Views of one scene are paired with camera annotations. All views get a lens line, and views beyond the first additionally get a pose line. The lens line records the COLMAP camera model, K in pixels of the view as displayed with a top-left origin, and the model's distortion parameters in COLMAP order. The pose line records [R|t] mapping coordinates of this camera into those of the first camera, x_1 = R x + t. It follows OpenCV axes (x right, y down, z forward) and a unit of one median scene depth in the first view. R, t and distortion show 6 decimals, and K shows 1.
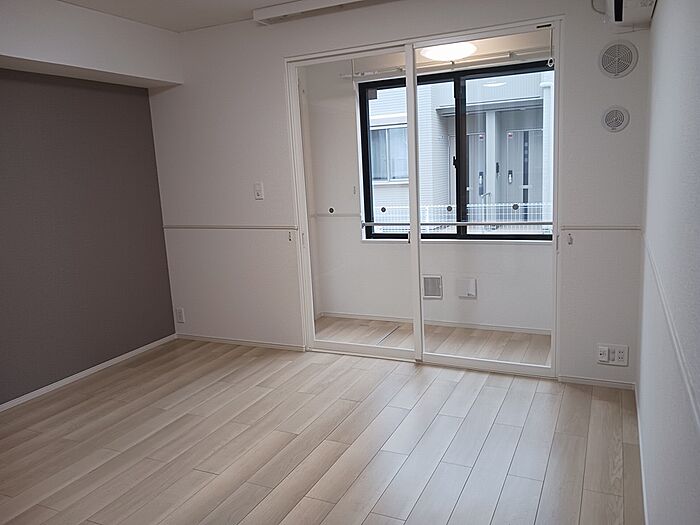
lens RADIAL K [[546.0, 0, 350.0], [0, 546.0, 262.5], [0, 0, 1]] dist [0.012279, 0.005613]
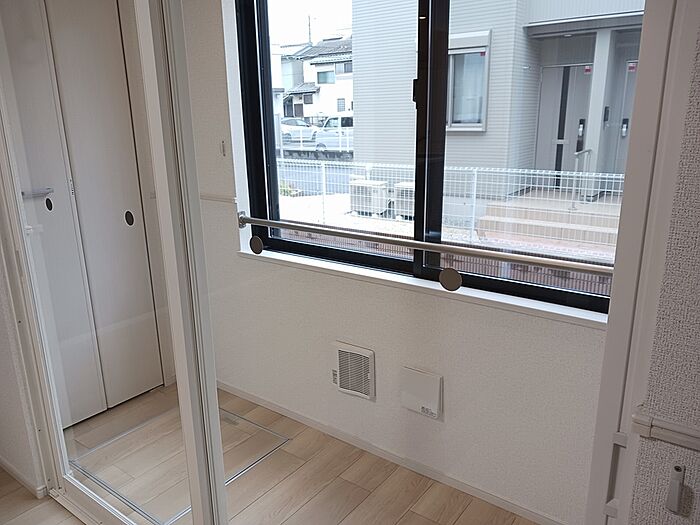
lens RADIAL K [[546.0, 0, 350.0], [0, 546.0, 262.5], [0, 0, 1]] dist [0.012279, 0.005613]
pose [[0.979963, 0.087332, -0.179011, 0.209355], [-0.067883, 0.991382, 0.112041, -0.093570], [0.187254, -0.097644, 0.977447, 0.529415]]
